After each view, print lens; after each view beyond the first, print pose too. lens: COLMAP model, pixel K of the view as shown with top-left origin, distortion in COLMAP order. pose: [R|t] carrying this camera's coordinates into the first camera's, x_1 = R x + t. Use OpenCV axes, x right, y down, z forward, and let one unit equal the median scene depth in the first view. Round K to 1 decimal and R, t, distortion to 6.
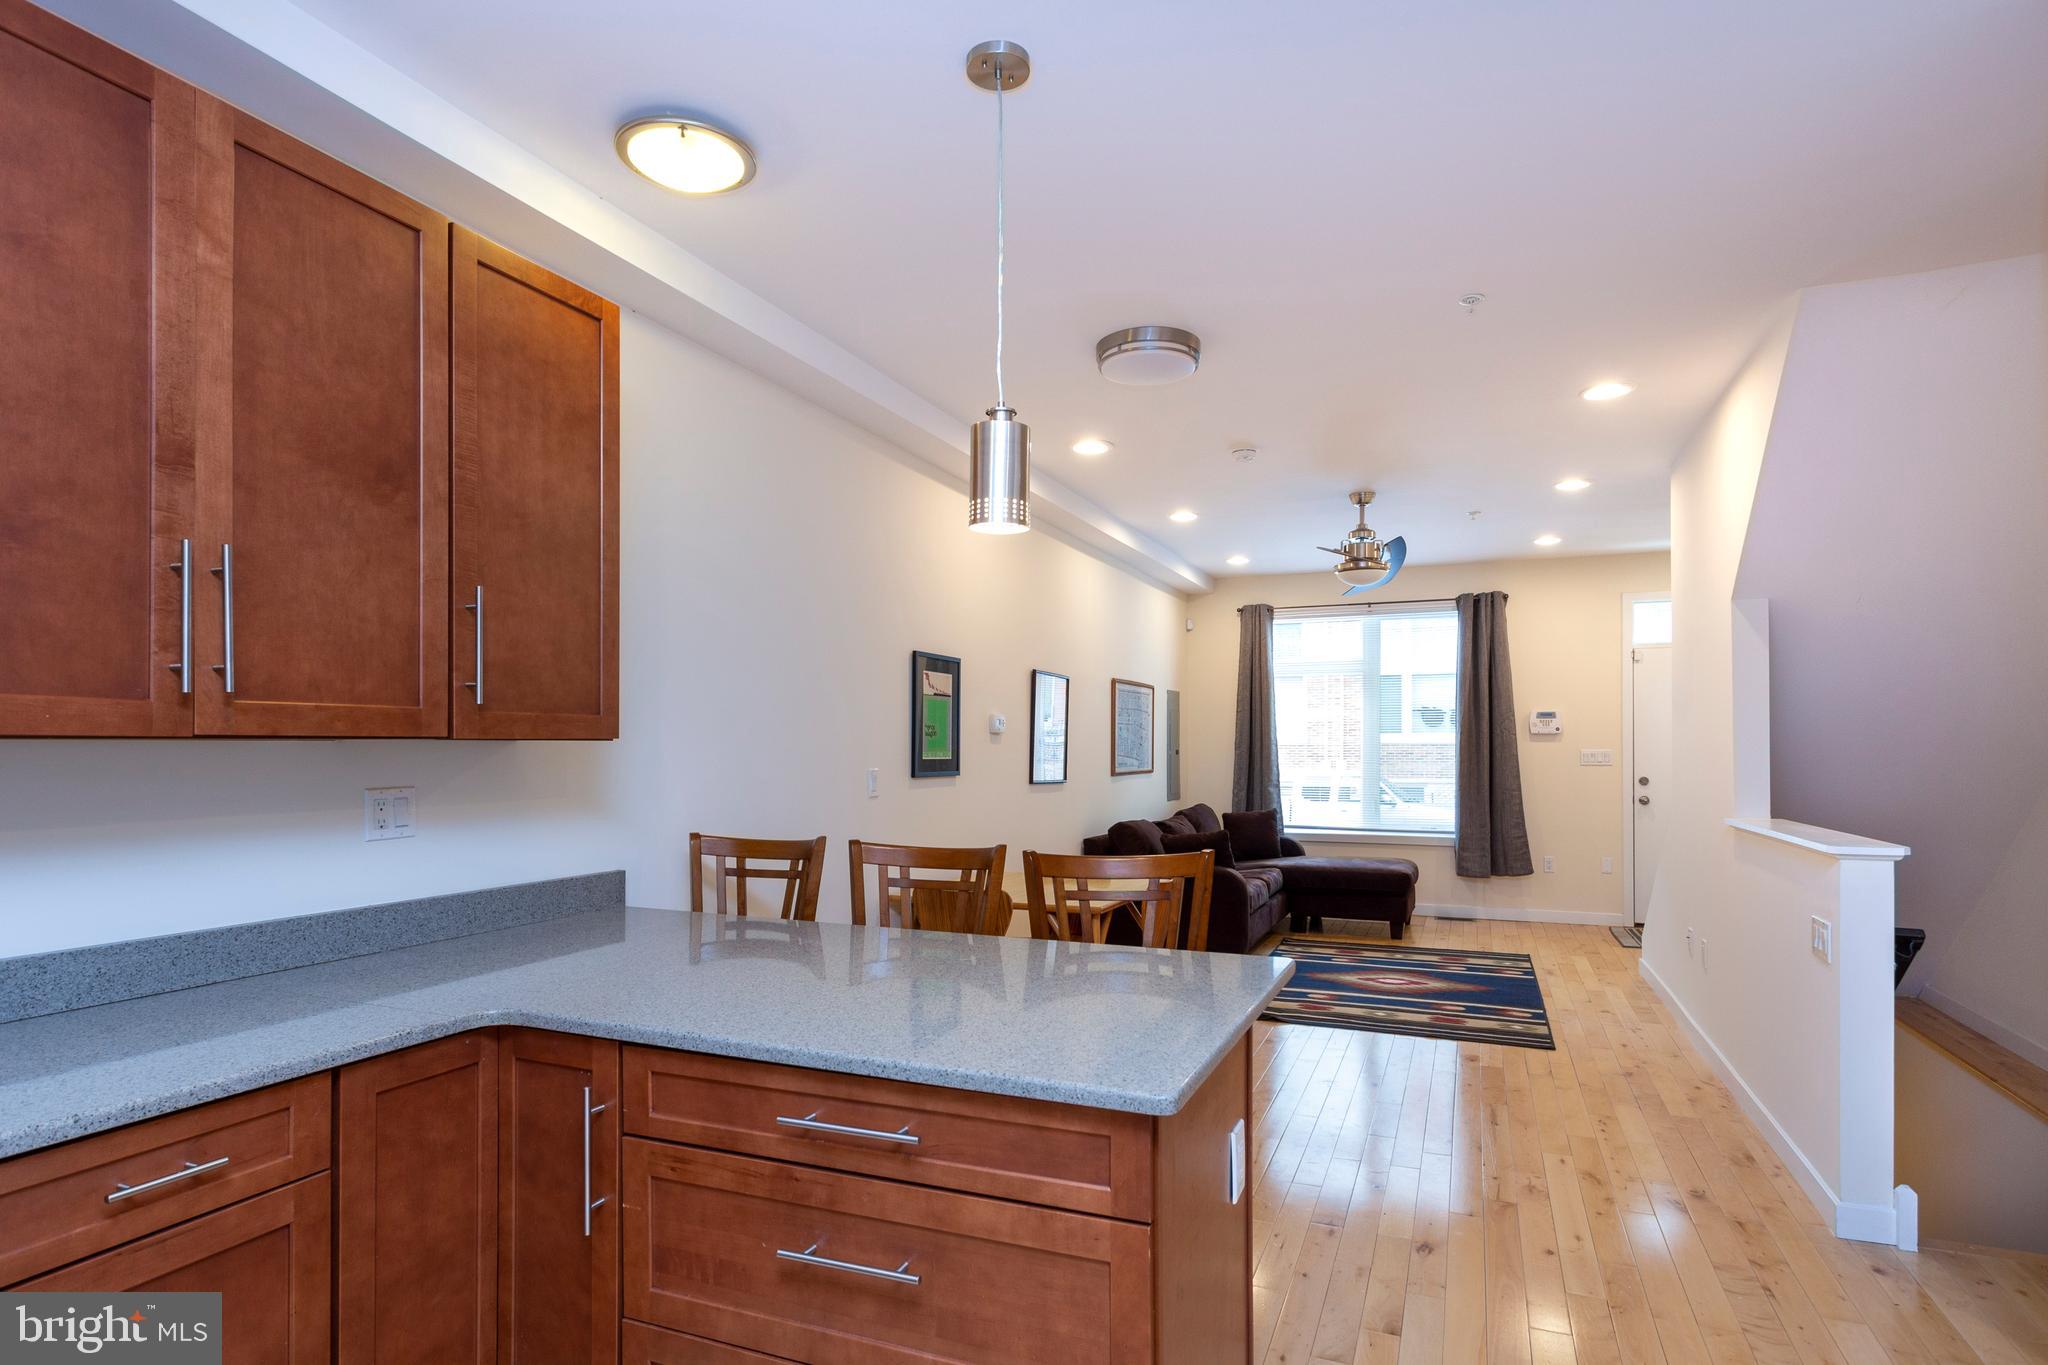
lens RADIAL K [[1042.8, 0, 1015.8], [0, 1042.8, 738.0], [0, 0, 1]] dist [0.002974, 0.000523]
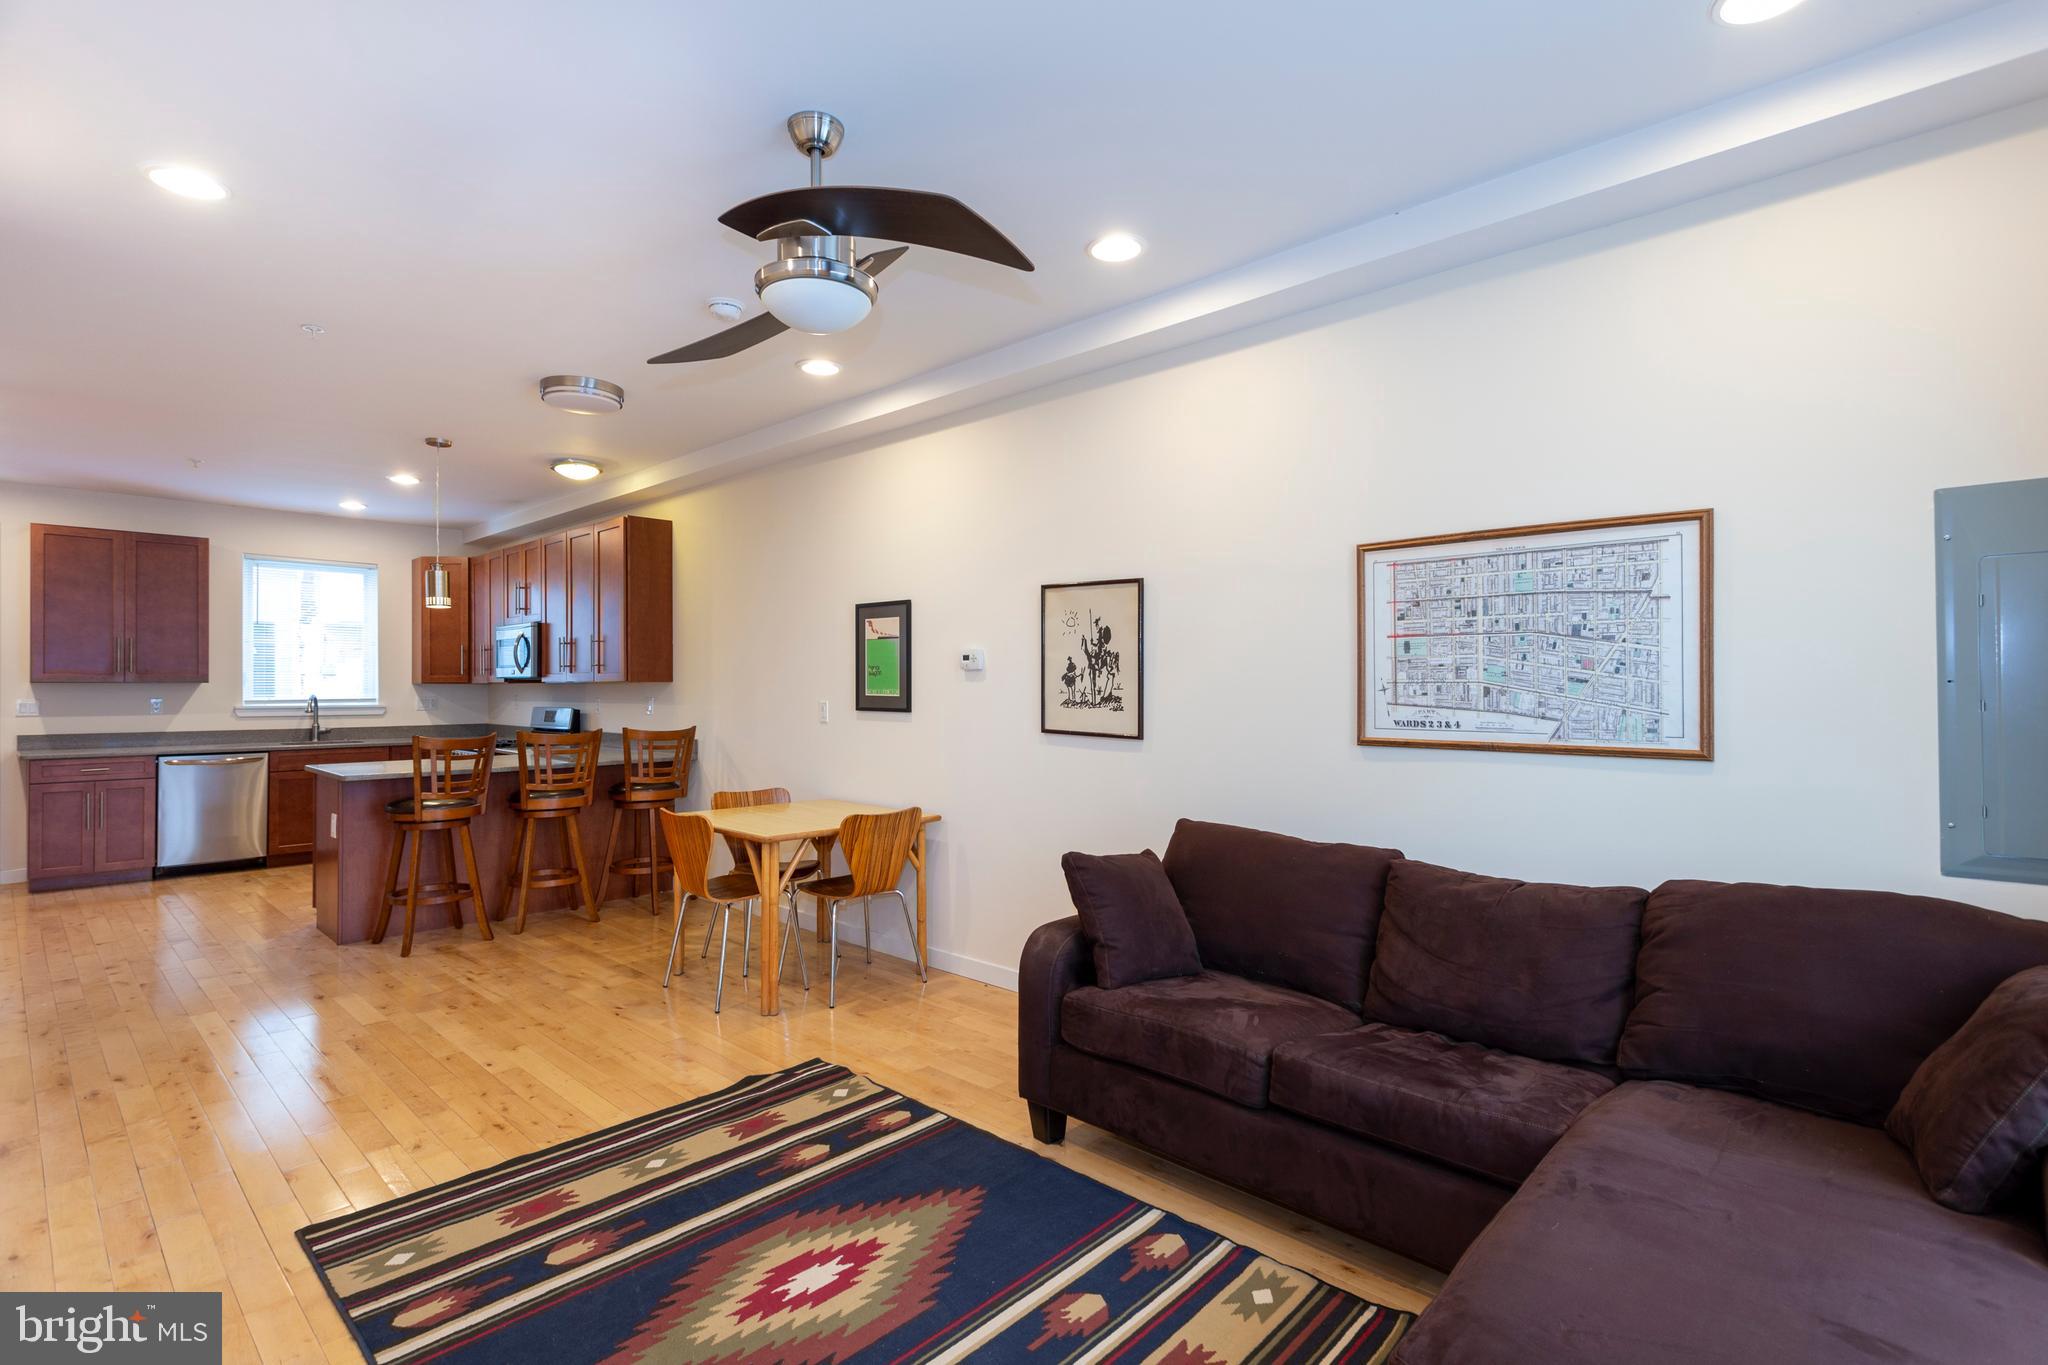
lens RADIAL K [[951.6, 0, 1024.0], [0, 951.6, 682.5], [0, 0, 1]] dist [0.003448, 0.000597]
pose [[-0.327662, 0.004526, -0.944784, 1.267357], [0.012128, 0.999926, 0.000584, 0.011081], [0.944717, -0.011267, -0.327693, 2.239347]]
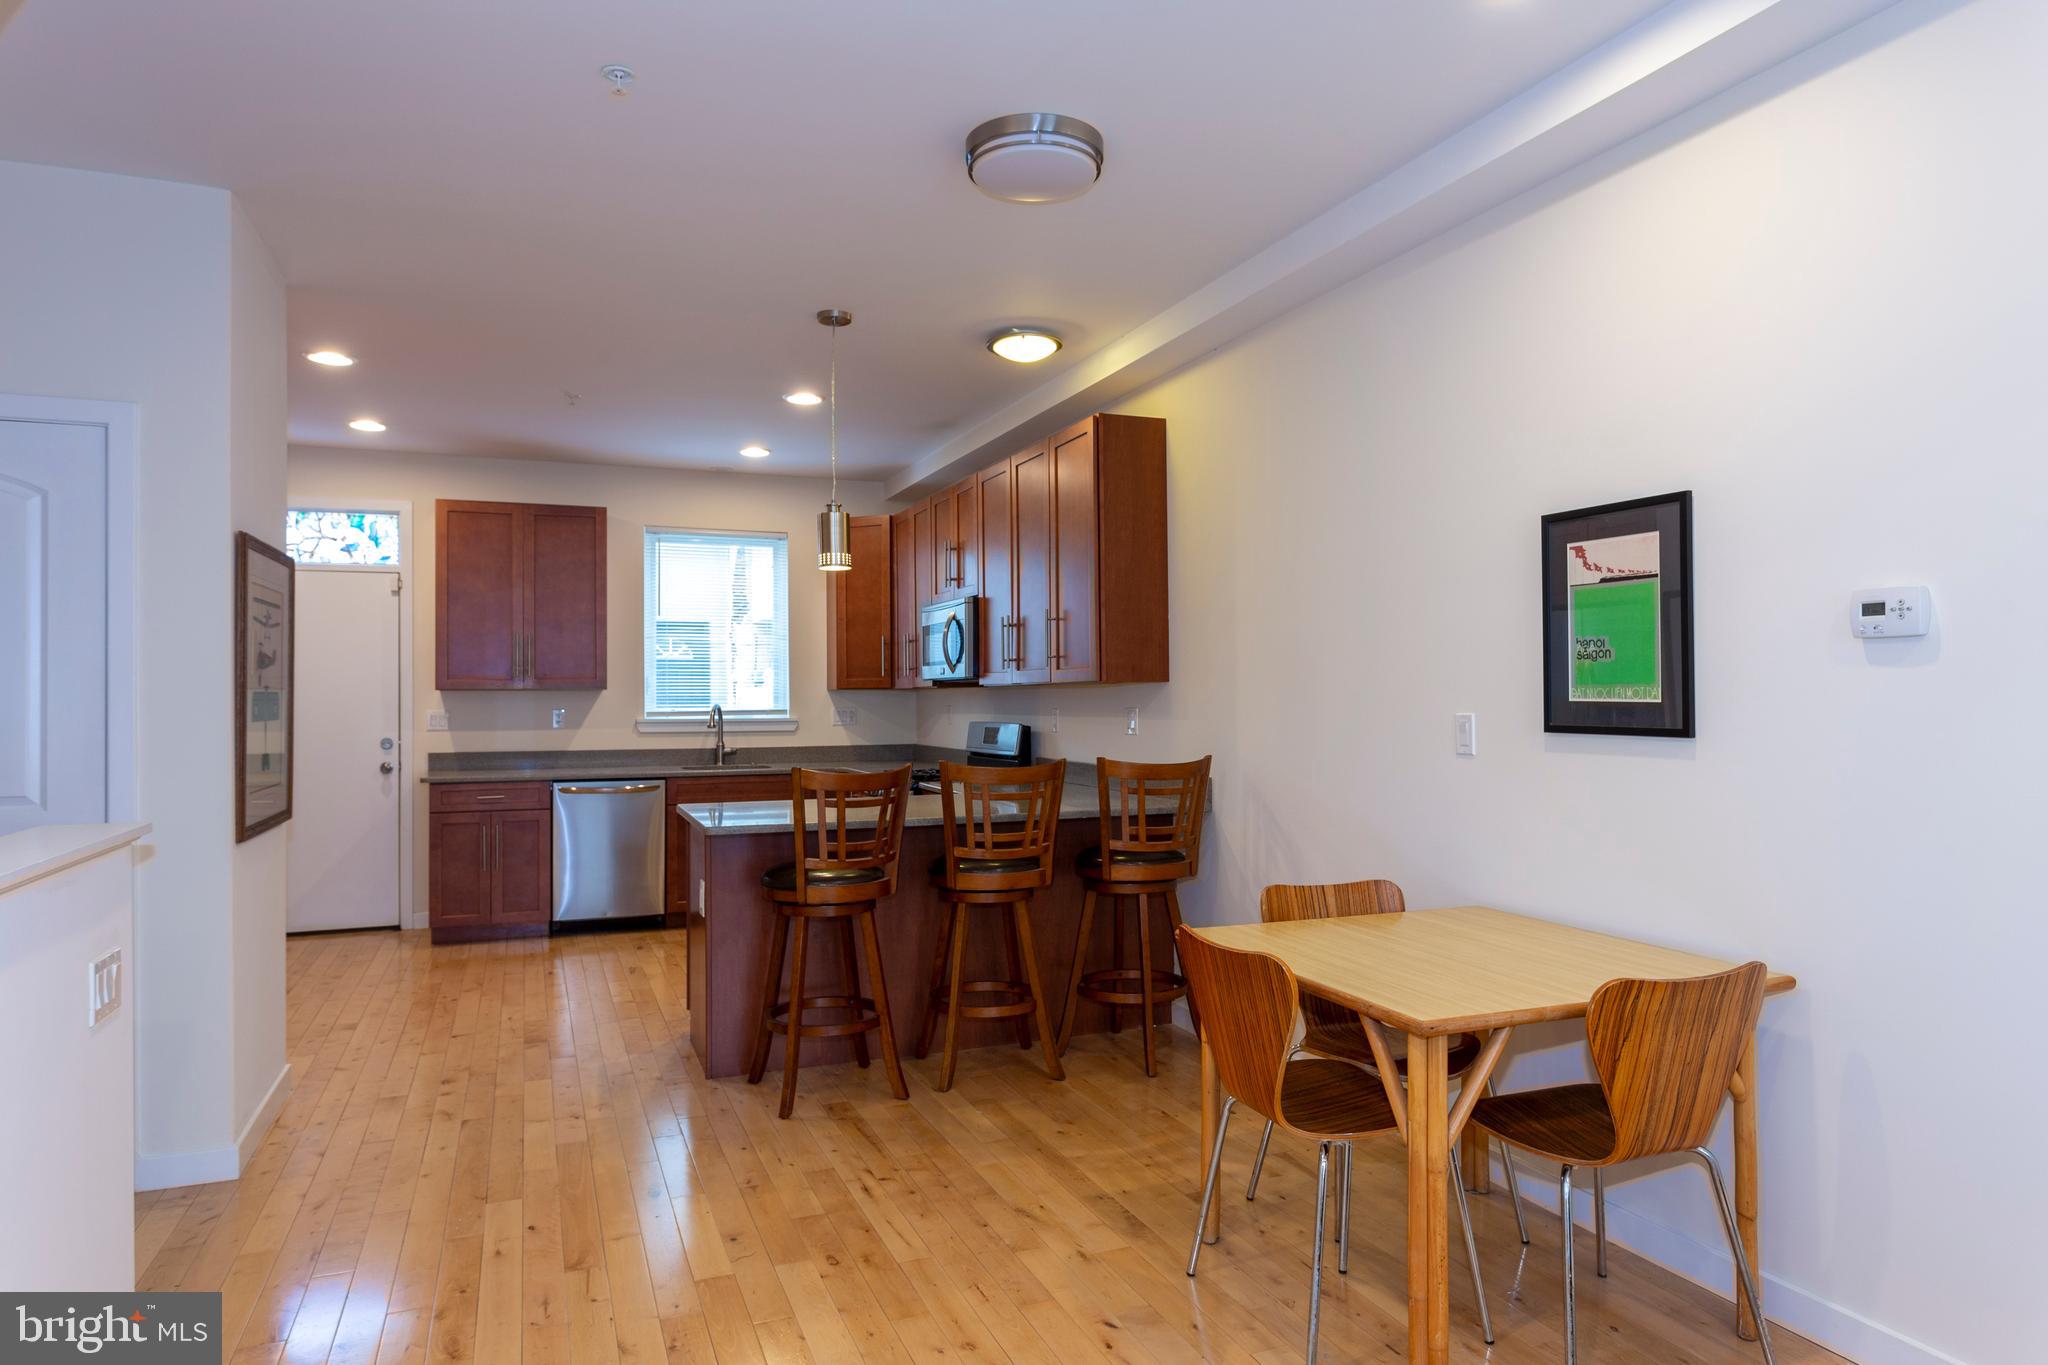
lens RADIAL K [[1242.1, 0, 1024.0], [0, 1242.1, 682.5], [0, 0, 1]] dist [0.003881, 0.000122]
pose [[-0.697940, 0.003721, -0.716147, 0.883359], [0.018090, 0.999759, -0.012435, 0.019666], [0.715928, -0.021634, -0.697839, 1.858844]]
